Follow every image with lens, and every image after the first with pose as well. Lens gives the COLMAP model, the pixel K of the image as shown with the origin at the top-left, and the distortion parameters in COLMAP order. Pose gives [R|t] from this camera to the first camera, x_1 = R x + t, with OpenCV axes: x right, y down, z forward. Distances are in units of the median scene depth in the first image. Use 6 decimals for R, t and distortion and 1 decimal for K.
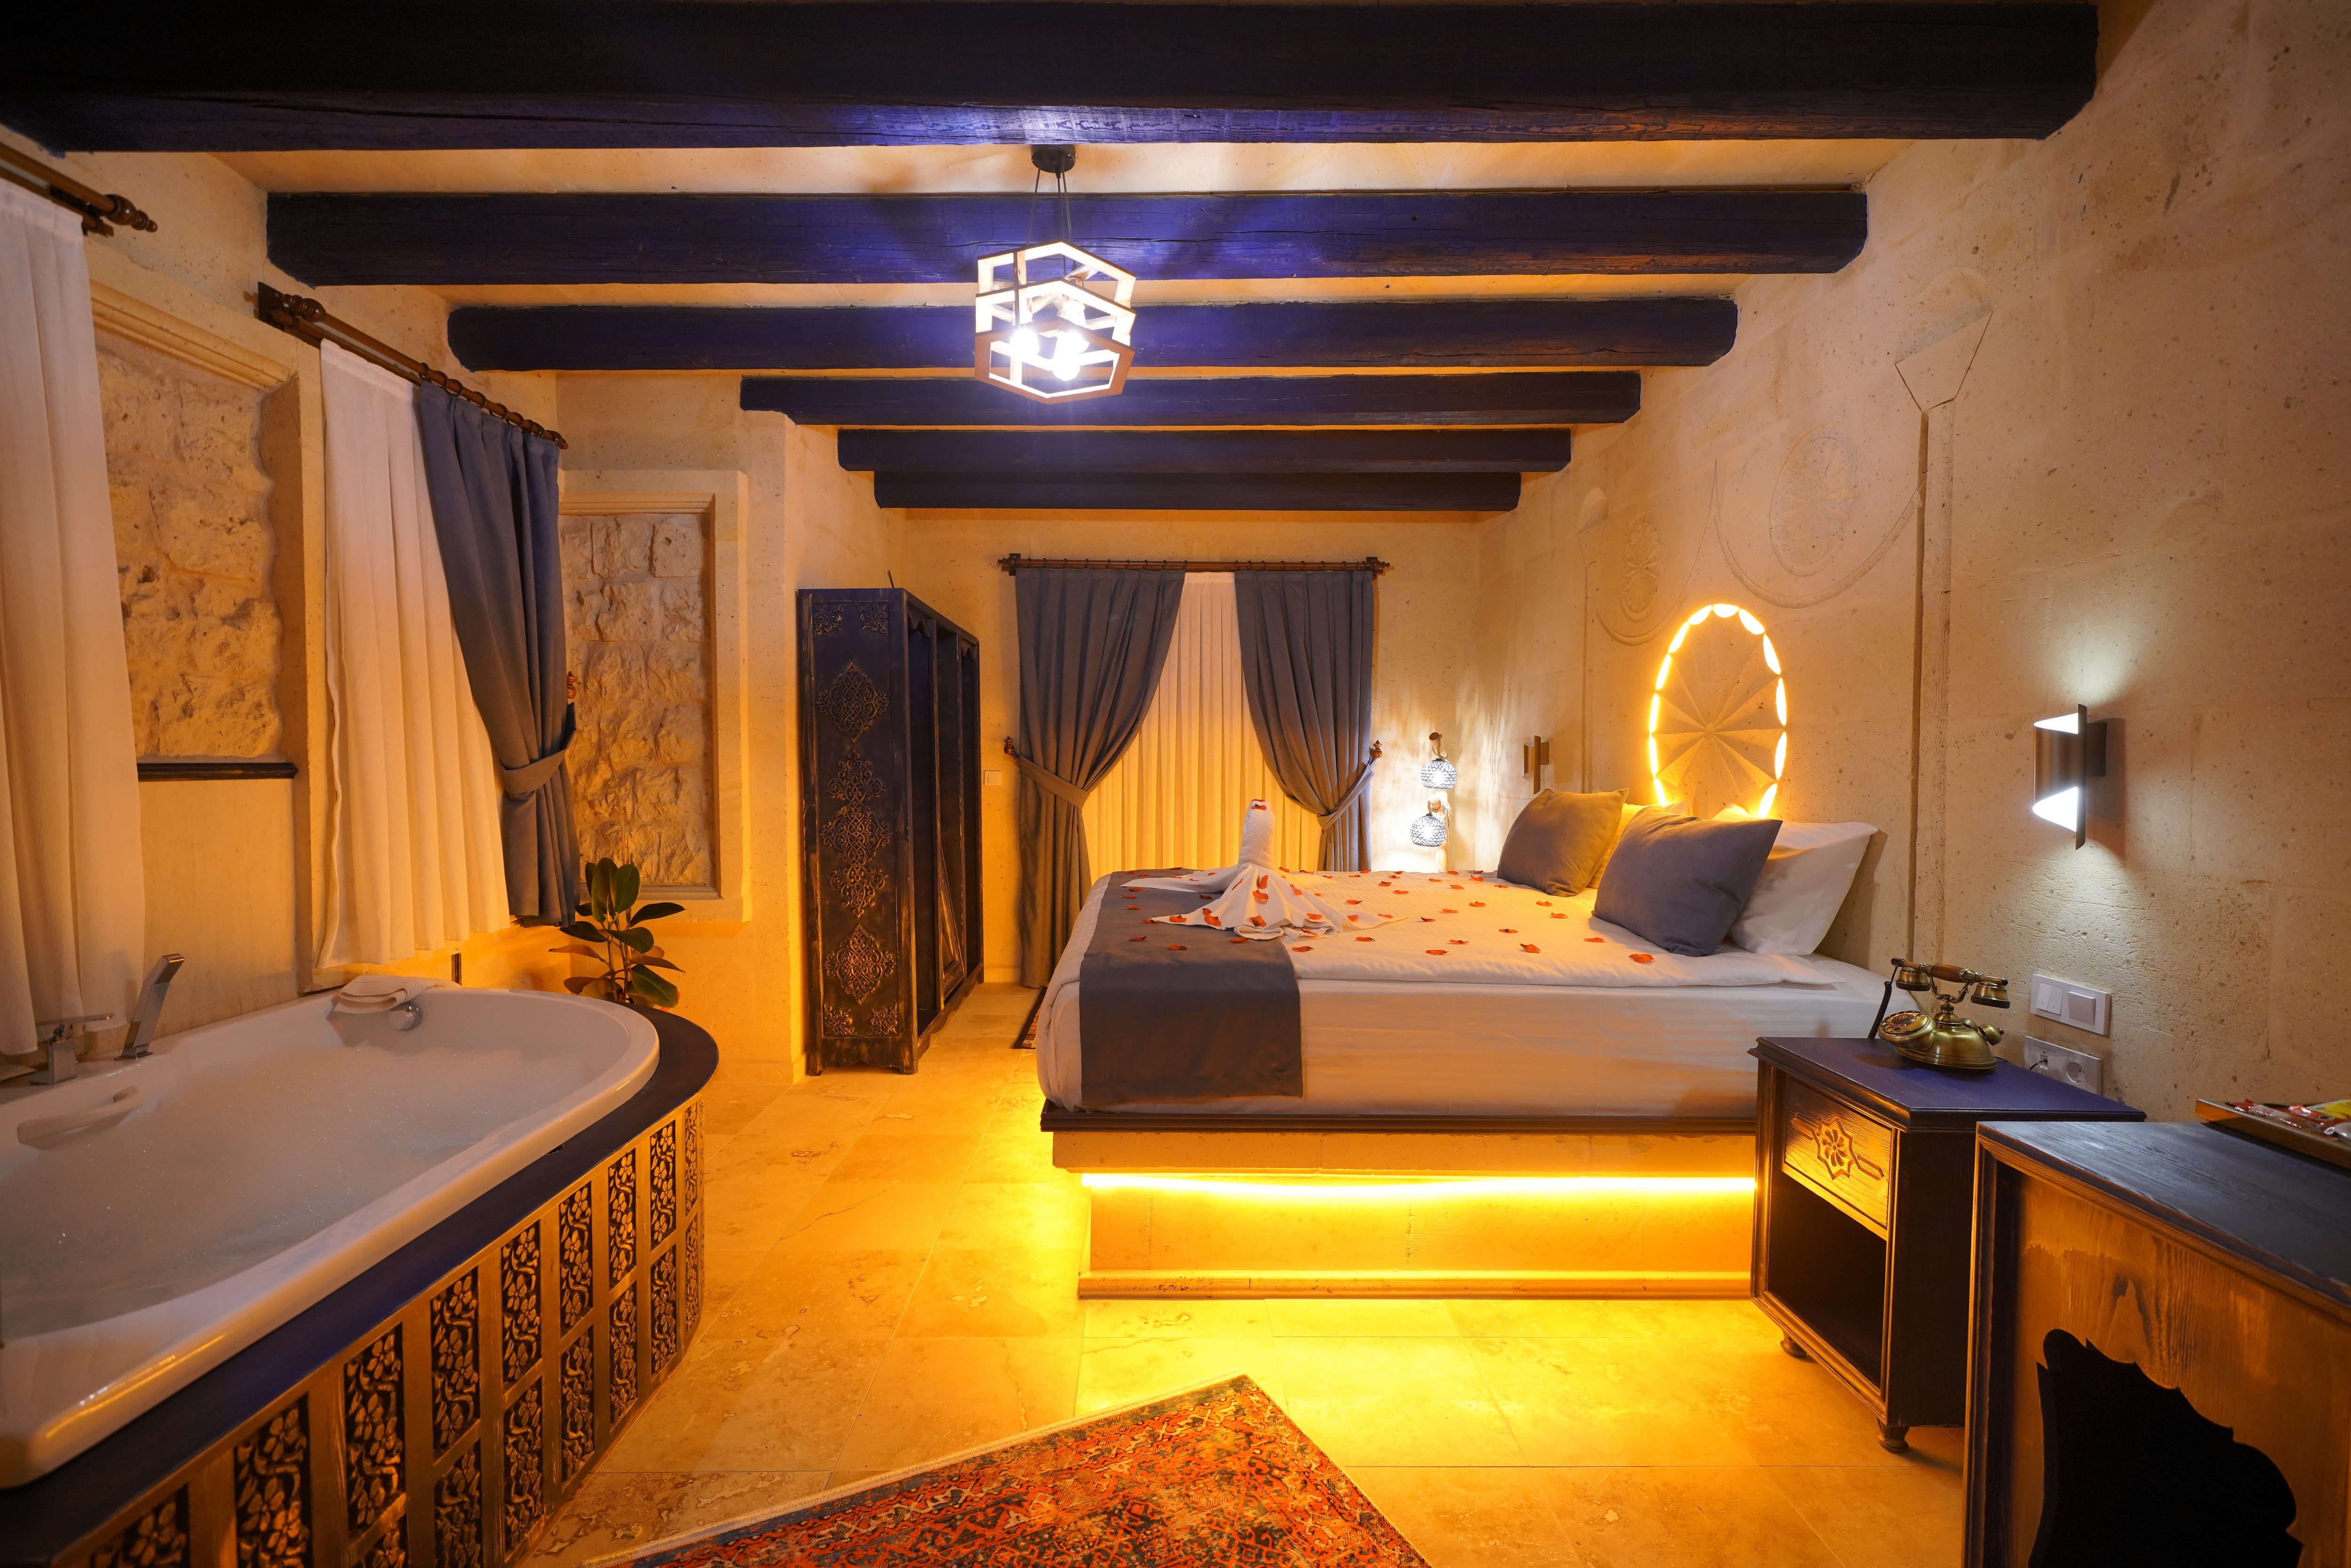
lens RADIAL K [[1035.3, 0, 1170.5], [0, 1035.3, 793.8], [0, 0, 1]] dist [0.000656, -0.000515]
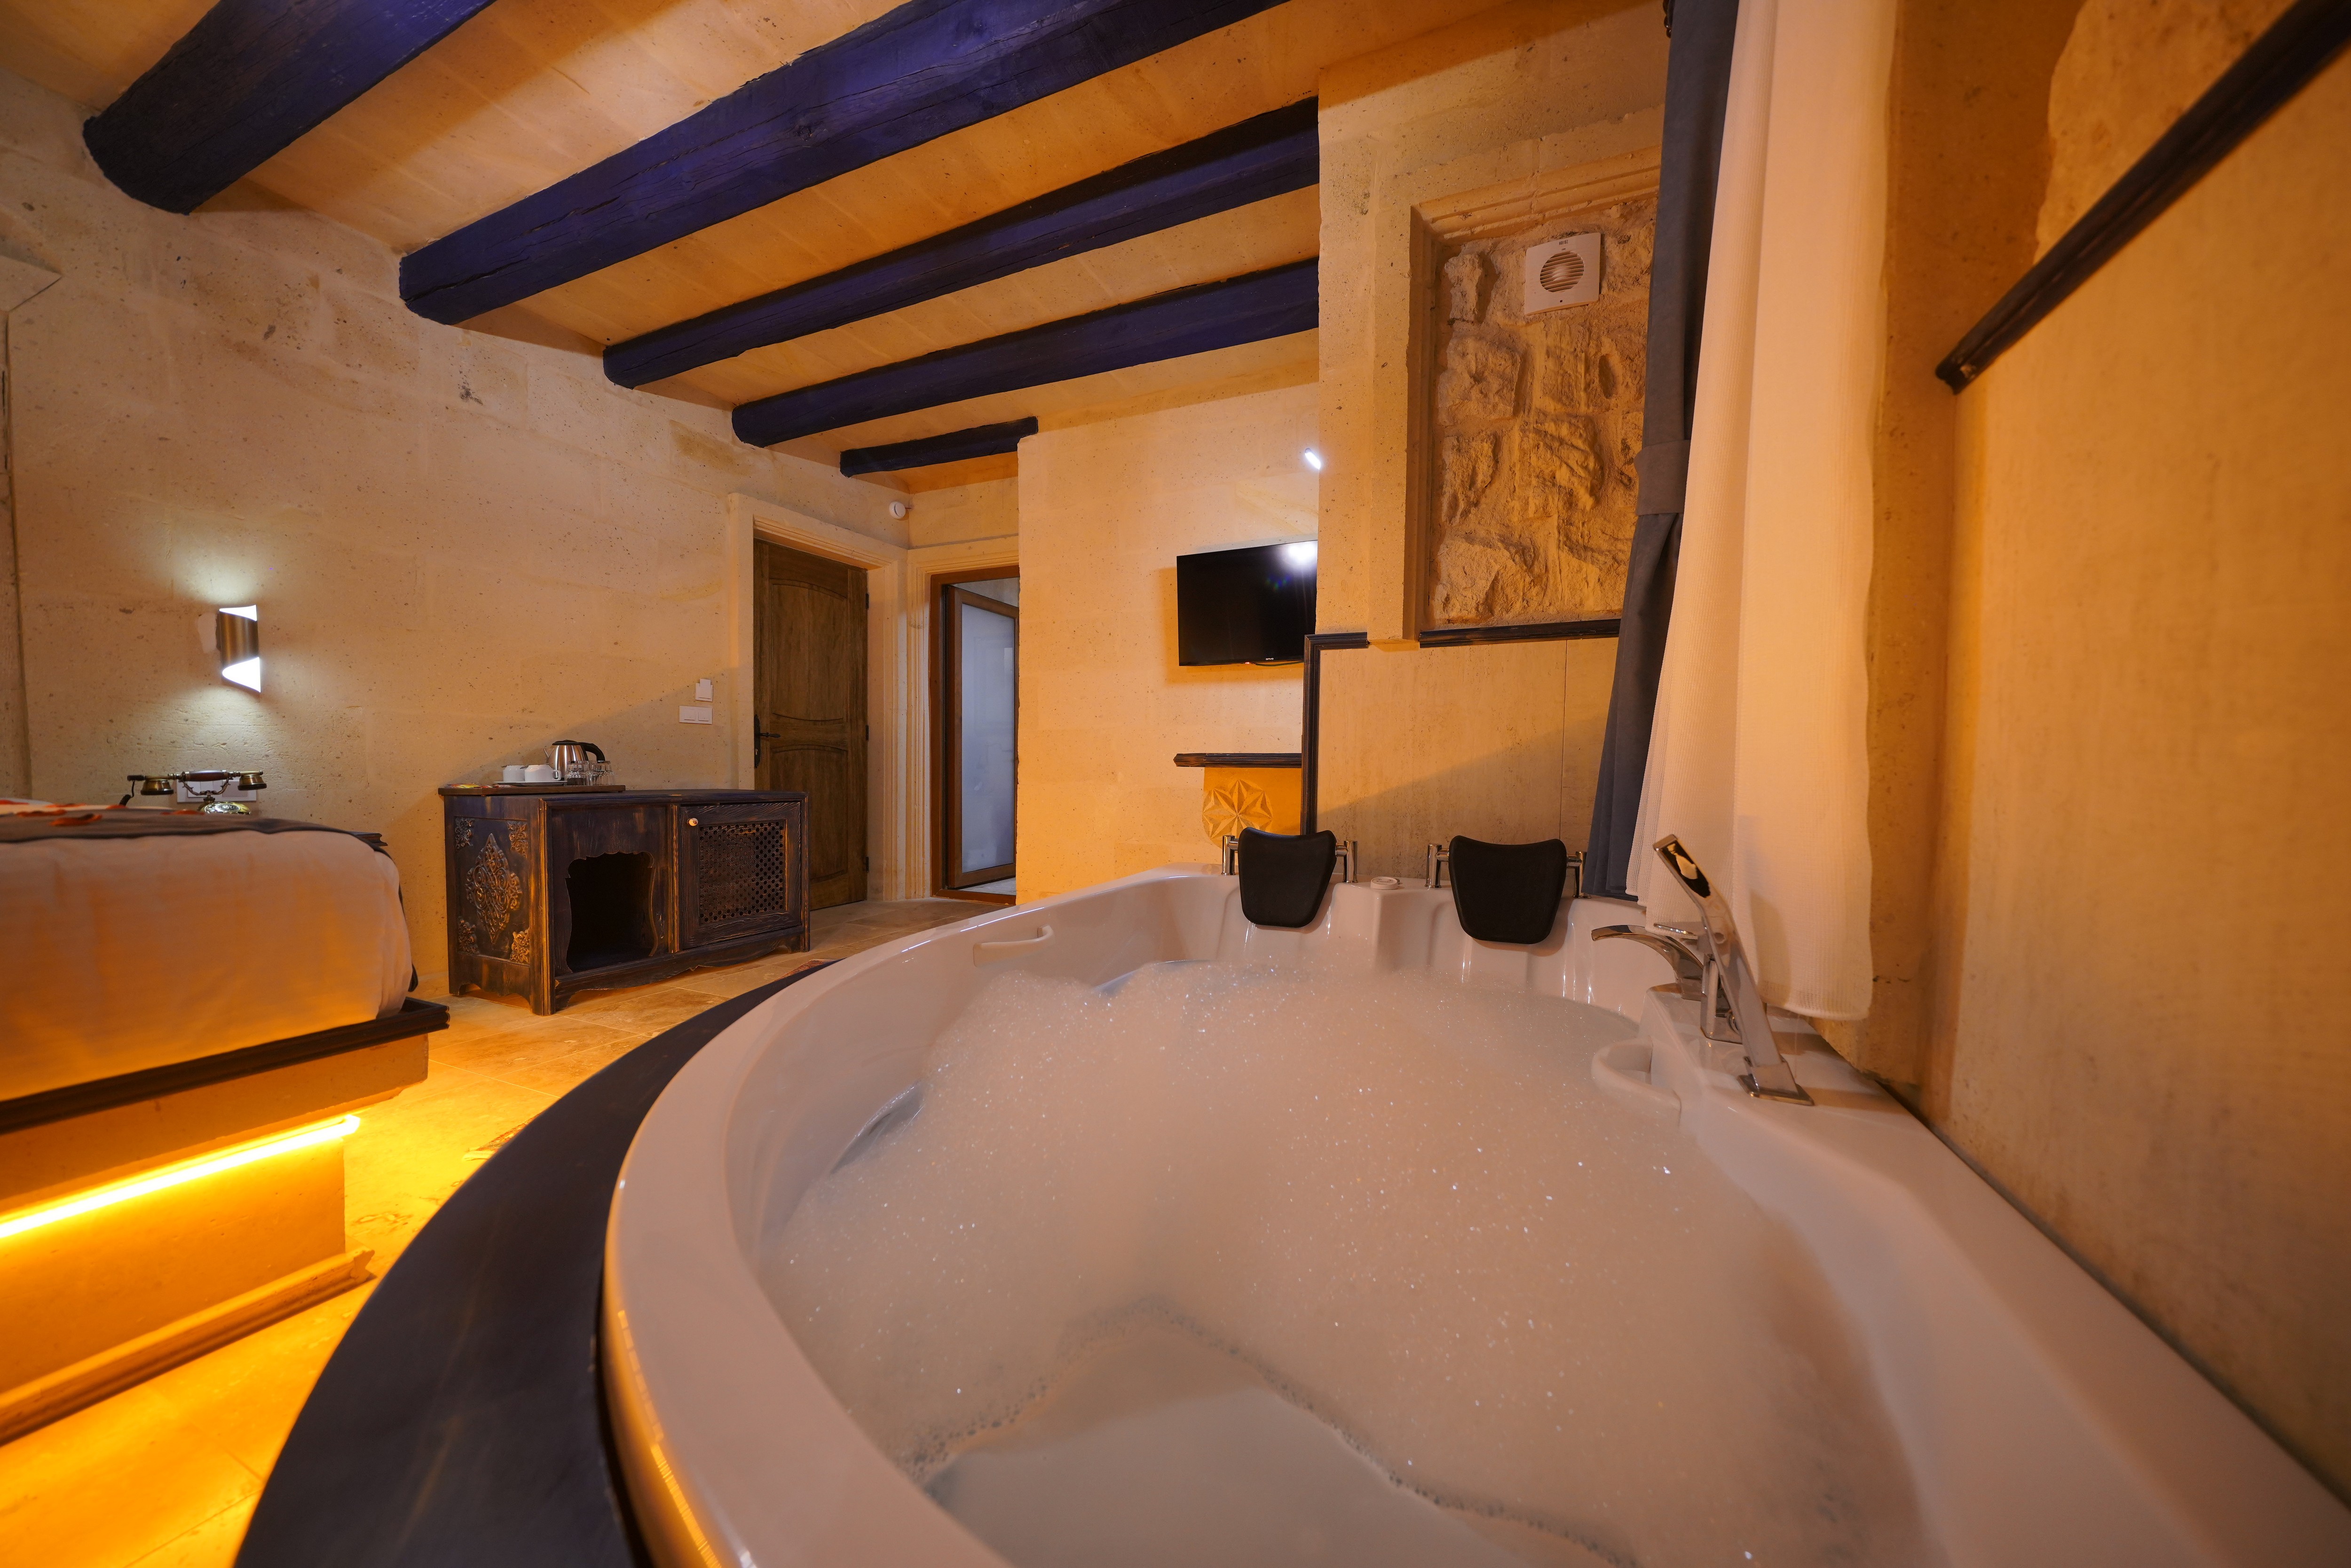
lens RADIAL K [[794.5, 0, 1173.7], [0, 794.5, 788.9], [0, 0, 1]] dist [-0.007407, 0.000472]
pose [[-0.908113, -0.027306, 0.417834, -0.726698], [0.000457, 0.997806, 0.066202, 0.090063], [-0.418725, 0.060310, -0.906108, 1.089054]]
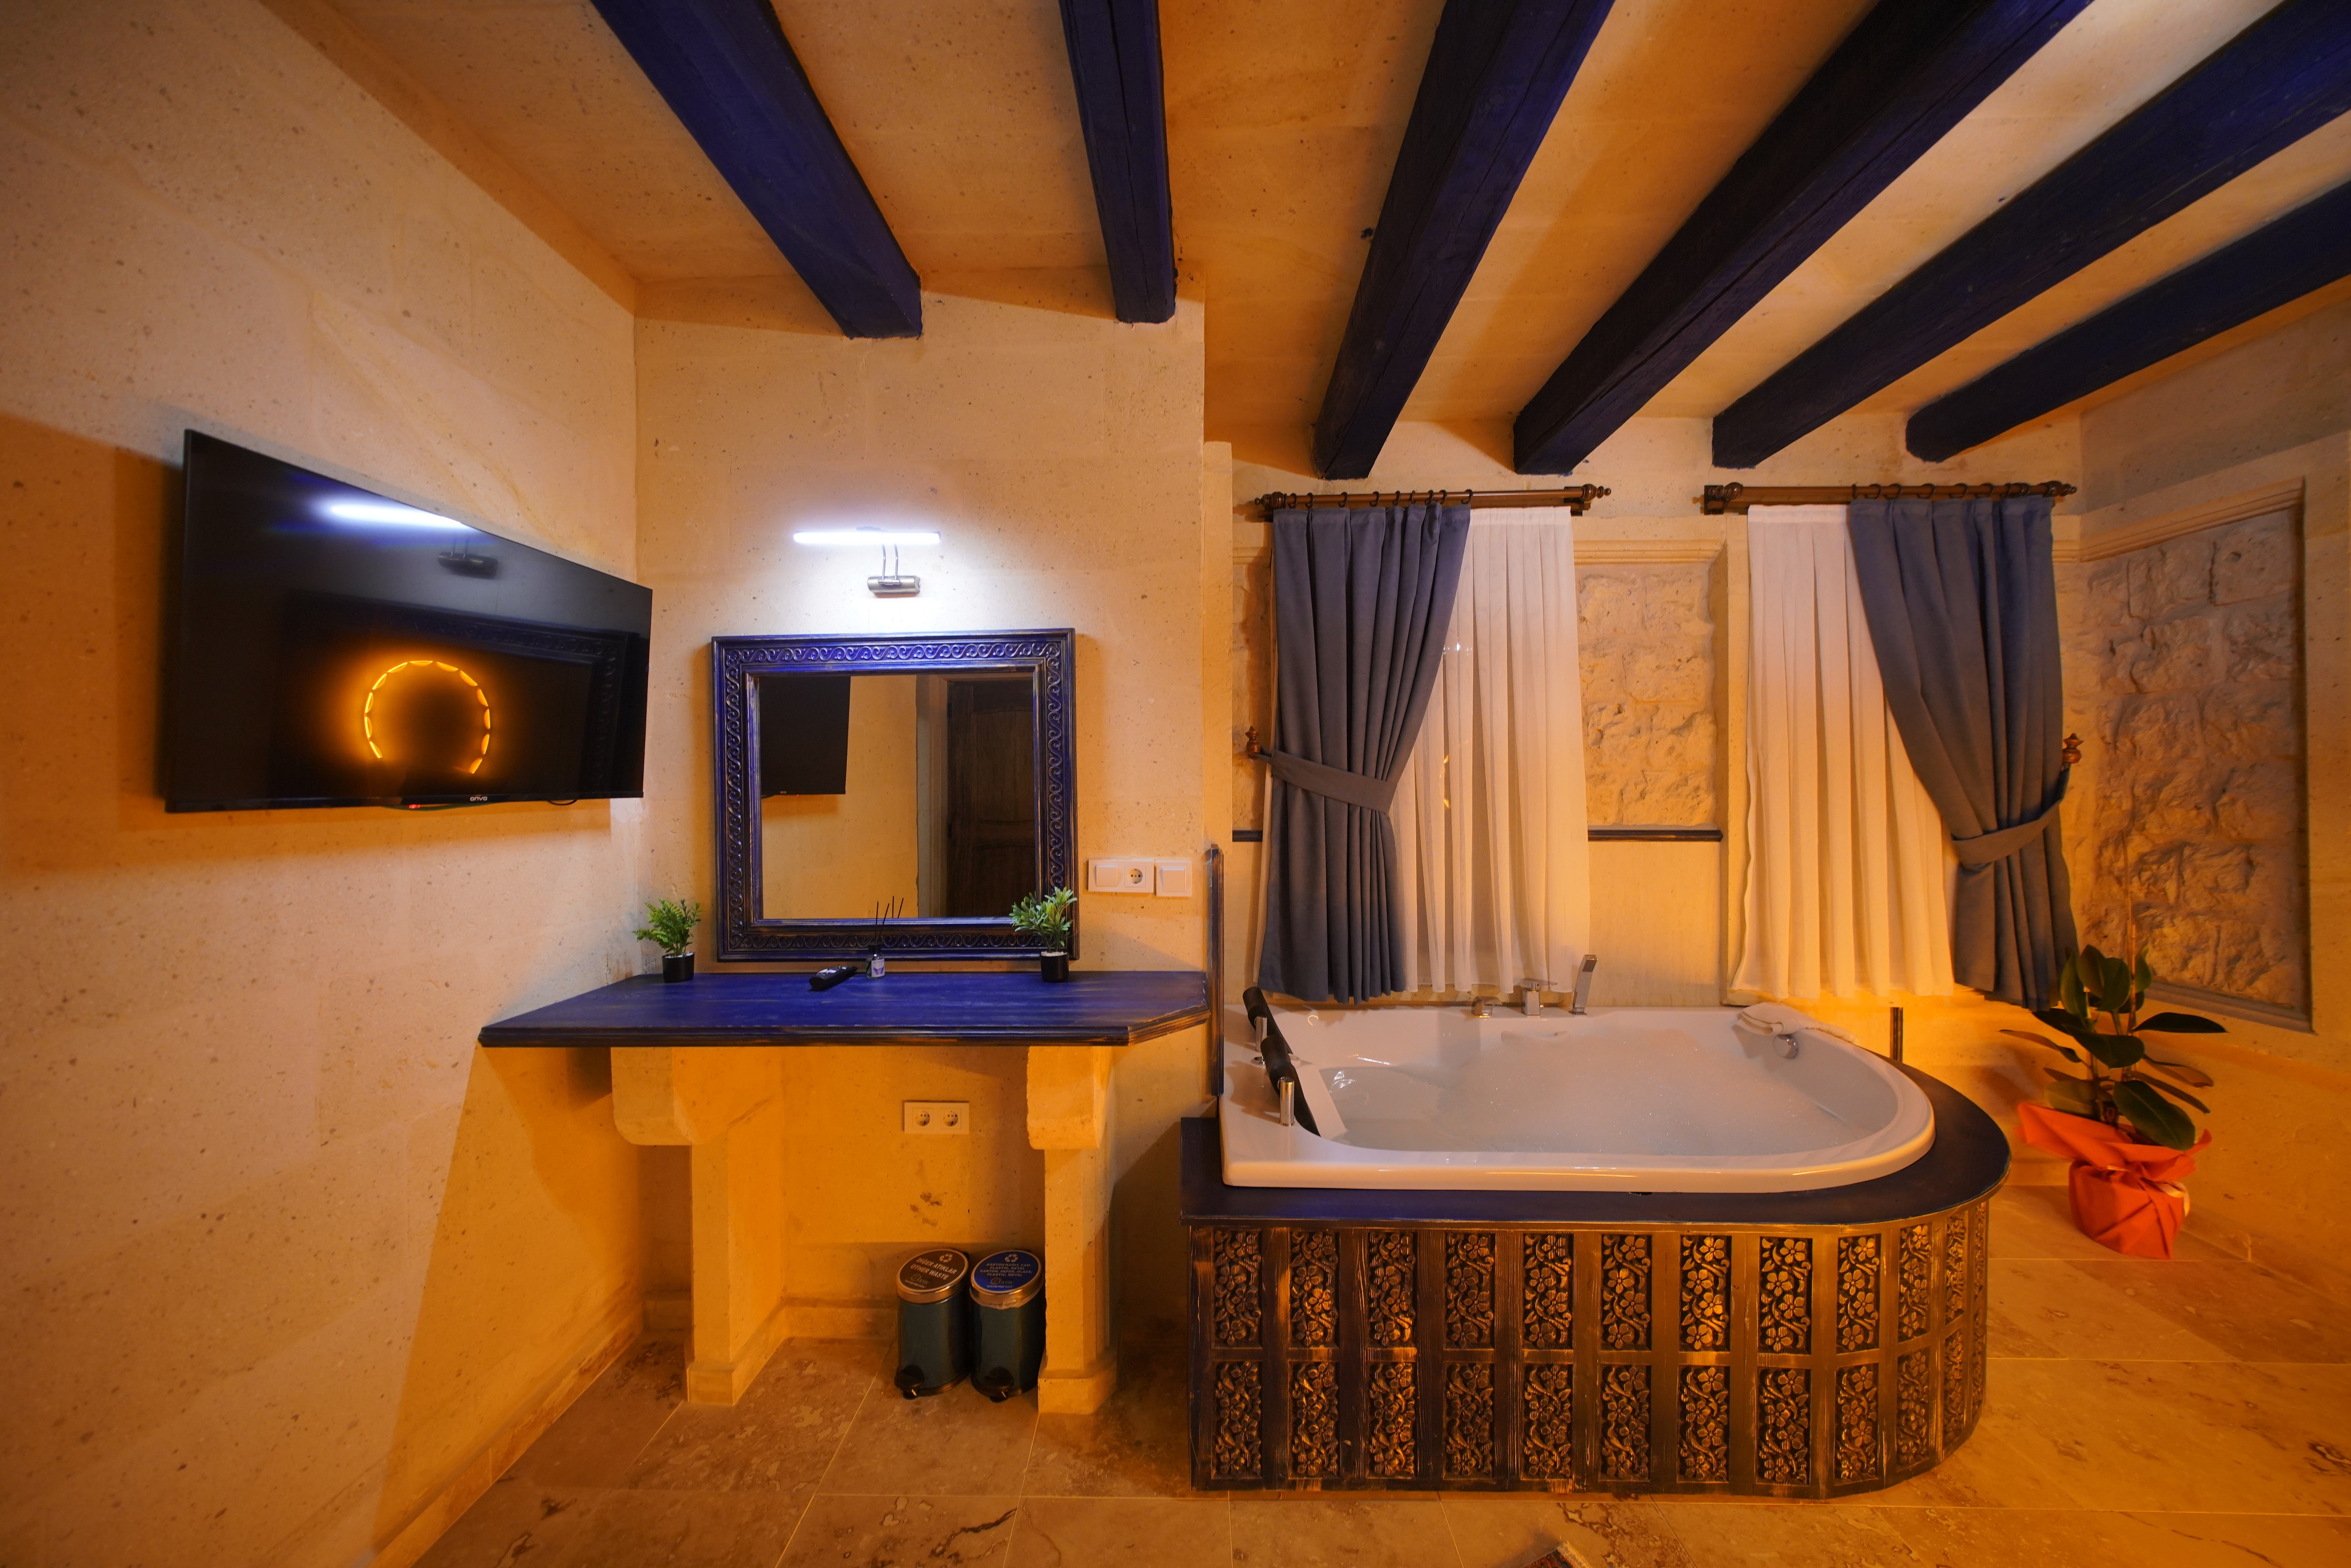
lens RADIAL K [[794.5, 0, 1173.7], [0, 794.5, 788.9], [0, 0, 1]] dist [-0.007407, 0.000472]
pose [[-0.039727, -0.002175, -0.999208, 0.202870], [-0.034486, 0.999405, -0.000804, -0.057503], [0.998615, 0.034427, -0.039779, 0.326560]]
